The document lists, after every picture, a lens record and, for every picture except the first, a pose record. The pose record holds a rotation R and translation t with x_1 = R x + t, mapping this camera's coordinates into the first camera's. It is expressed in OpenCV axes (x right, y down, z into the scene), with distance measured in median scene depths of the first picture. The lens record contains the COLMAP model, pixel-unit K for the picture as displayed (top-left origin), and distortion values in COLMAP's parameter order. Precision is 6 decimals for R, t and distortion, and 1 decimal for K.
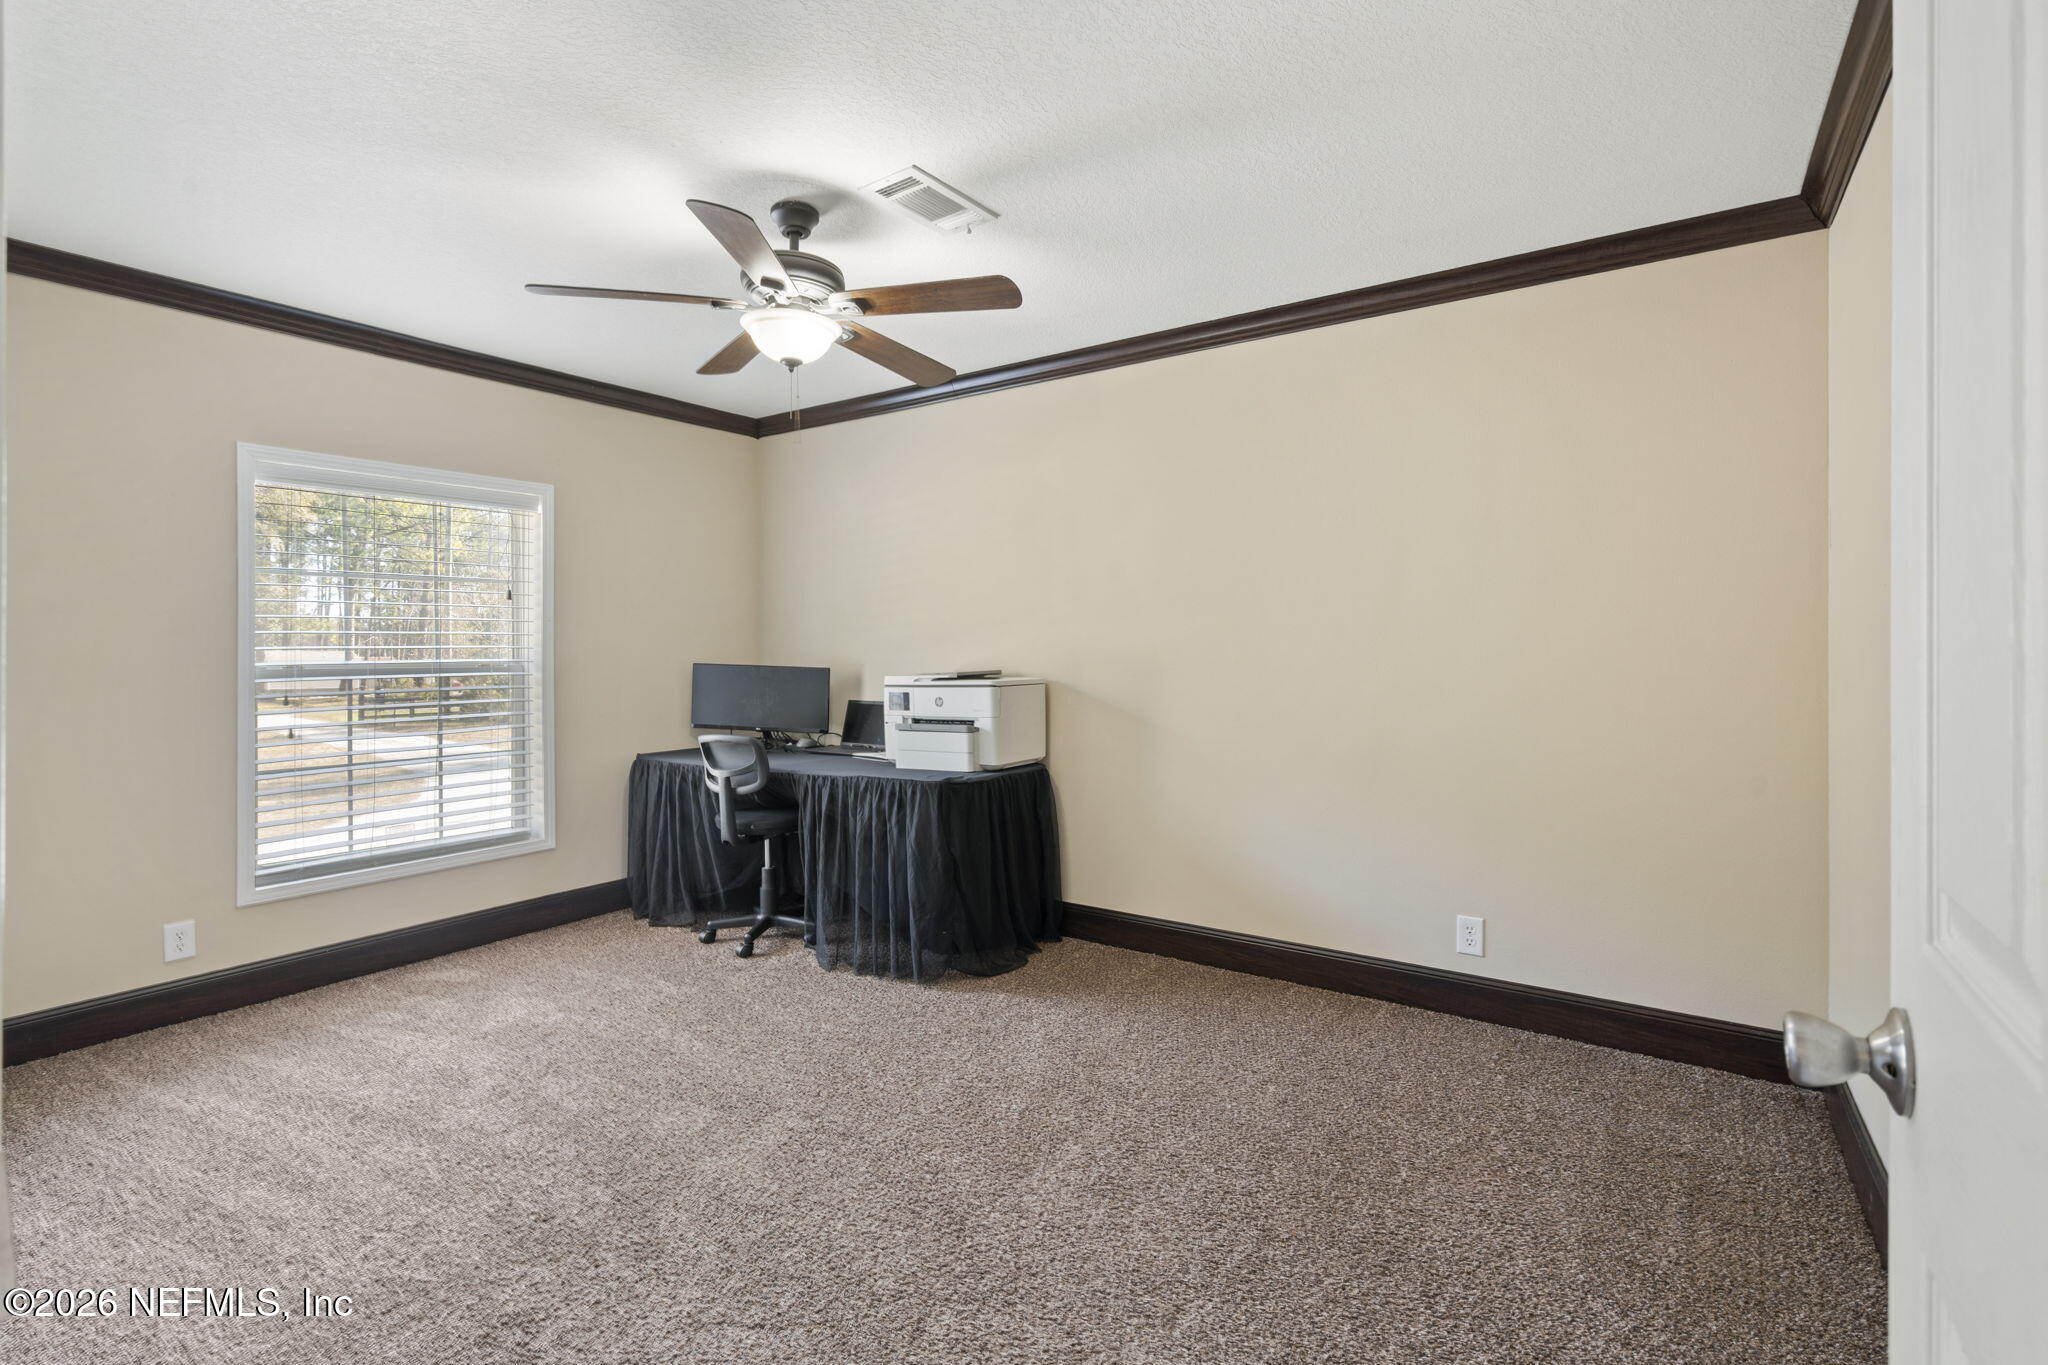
lens RADIAL K [[981.7, 0, 1023.3], [0, 981.7, 670.7], [0, 0, 1]] dist [0.002566, 0.000592]
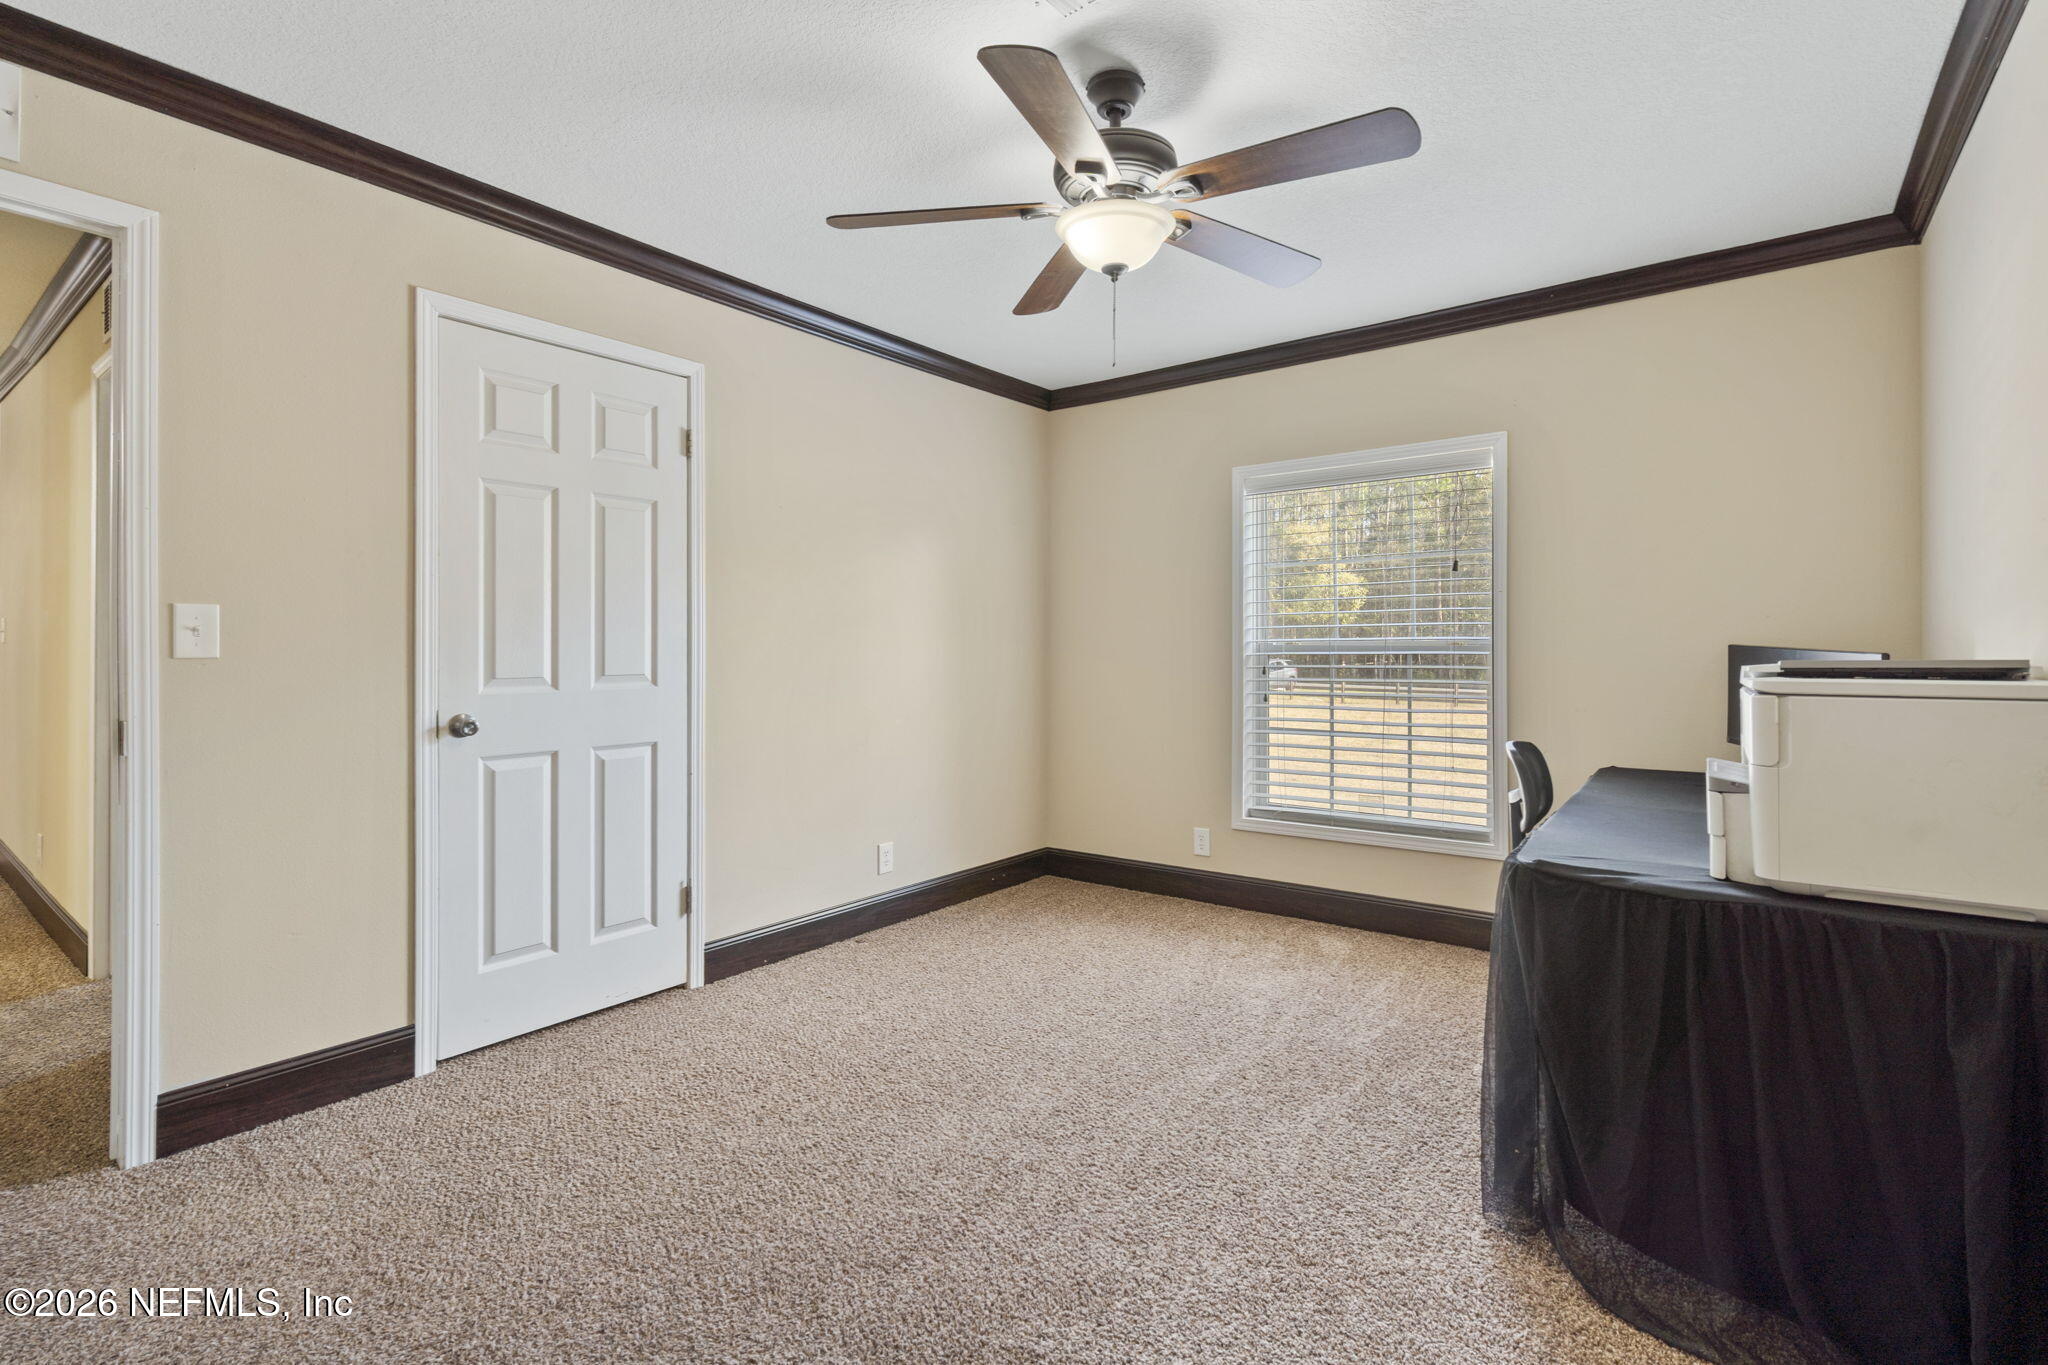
lens RADIAL K [[951.7, 0, 1023.1], [0, 951.7, 660.4], [0, 0, 1]] dist [0.002626, 0.000781]
pose [[-0.075456, 0.017535, -0.996995, 0.438918], [-0.018738, 0.999644, 0.019000, 0.001502], [0.996973, 0.020115, -0.075100, 0.769575]]
